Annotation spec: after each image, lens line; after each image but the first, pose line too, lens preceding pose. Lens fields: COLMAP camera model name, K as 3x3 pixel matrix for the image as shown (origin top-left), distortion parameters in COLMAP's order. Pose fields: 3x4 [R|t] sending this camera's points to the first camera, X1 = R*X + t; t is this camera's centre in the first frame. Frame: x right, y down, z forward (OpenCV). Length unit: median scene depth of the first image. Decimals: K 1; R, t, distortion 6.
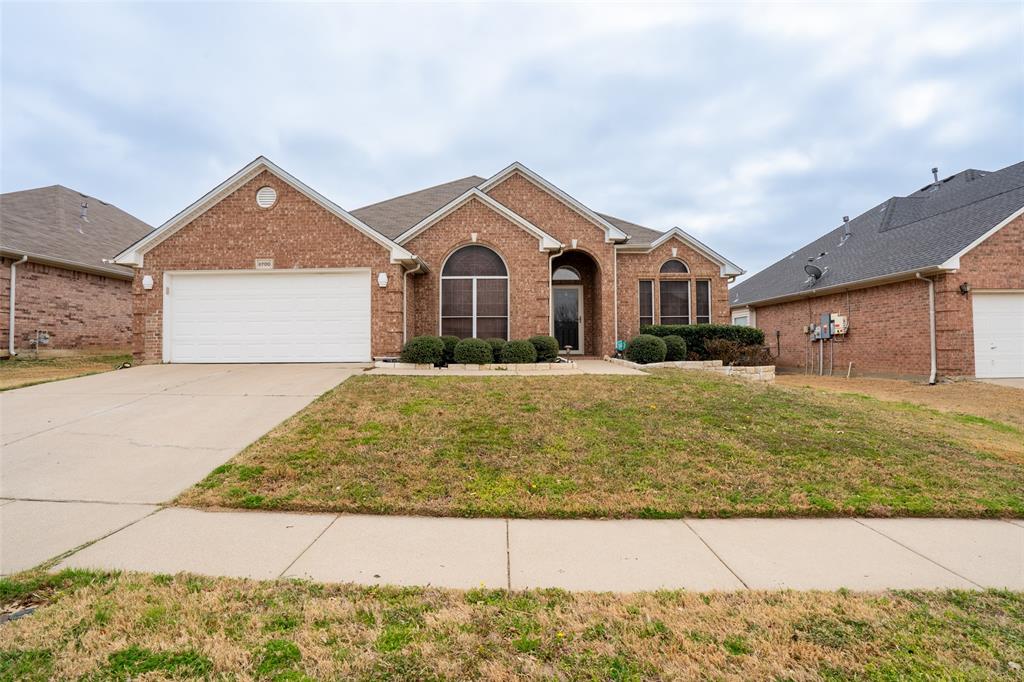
lens RADIAL K [[491.2, 0, 510.9], [0, 491.2, 336.1], [0, 0, 1]] dist [-0.076026, 0.030570]
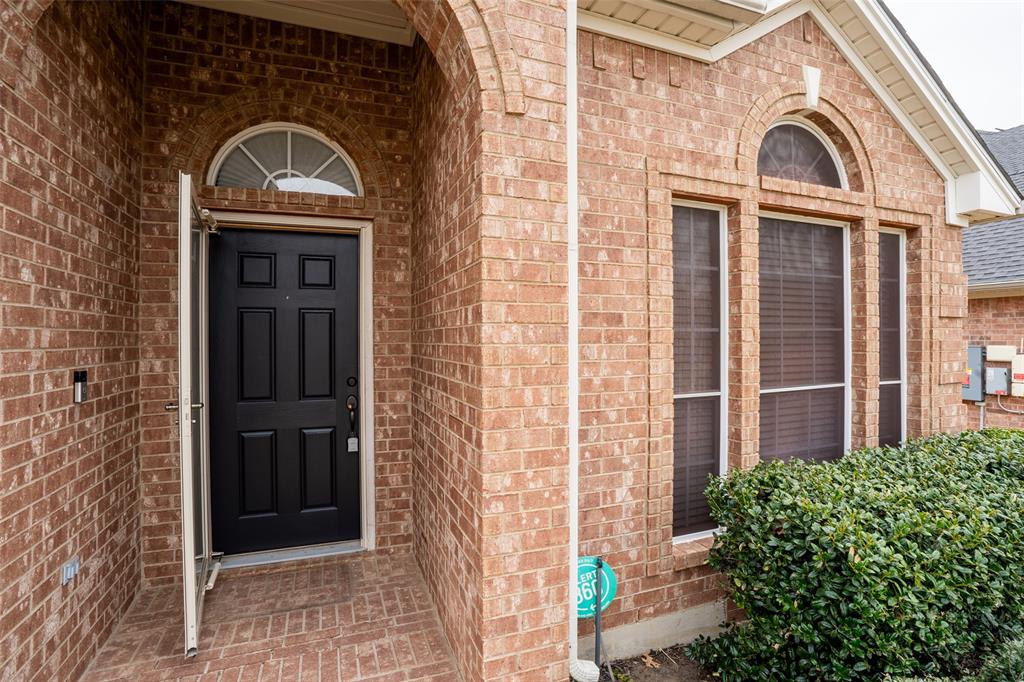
lens RADIAL K [[491.2, 0, 510.9], [0, 491.2, 336.1], [0, 0, 1]] dist [-0.076026, 0.030570]
pose [[0.939867, 0.003698, 0.341521, 0.148453], [-0.011911, 0.999688, 0.021953, -0.068505], [-0.341333, -0.024701, 0.939618, 0.872688]]
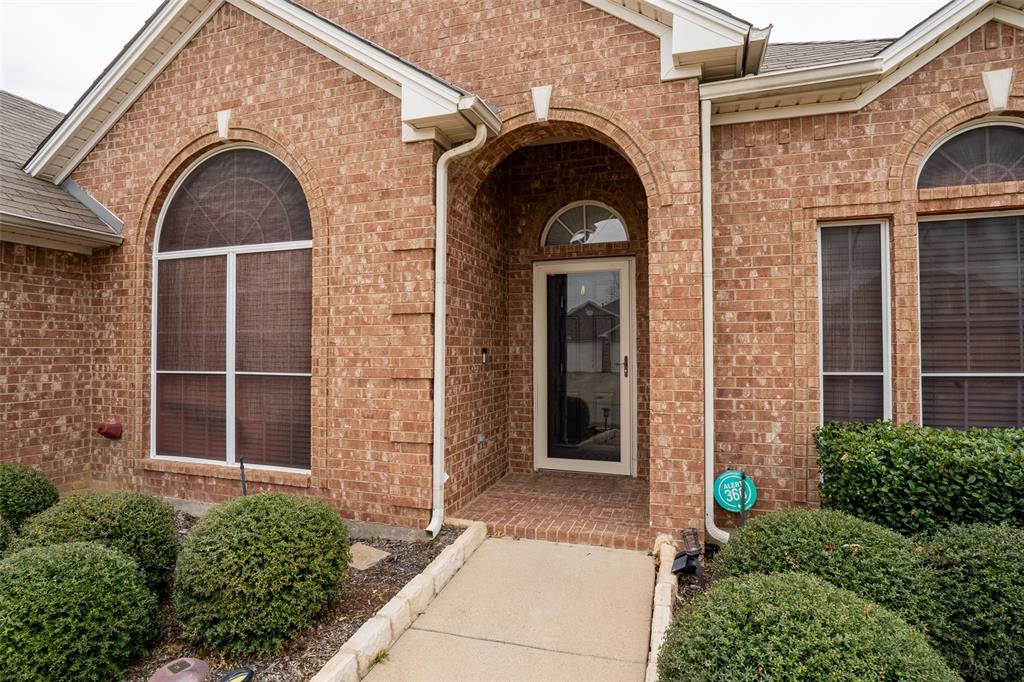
lens RADIAL K [[541.6, 0, 512.6], [0, 541.6, 335.4], [0, 0, 1]] dist [-0.026055, 0.000701]
pose [[0.943816, -0.004225, -0.330445, 0.211620], [0.007164, 0.999945, 0.007678, -0.064092], [0.330395, -0.009614, 0.943794, 0.715842]]
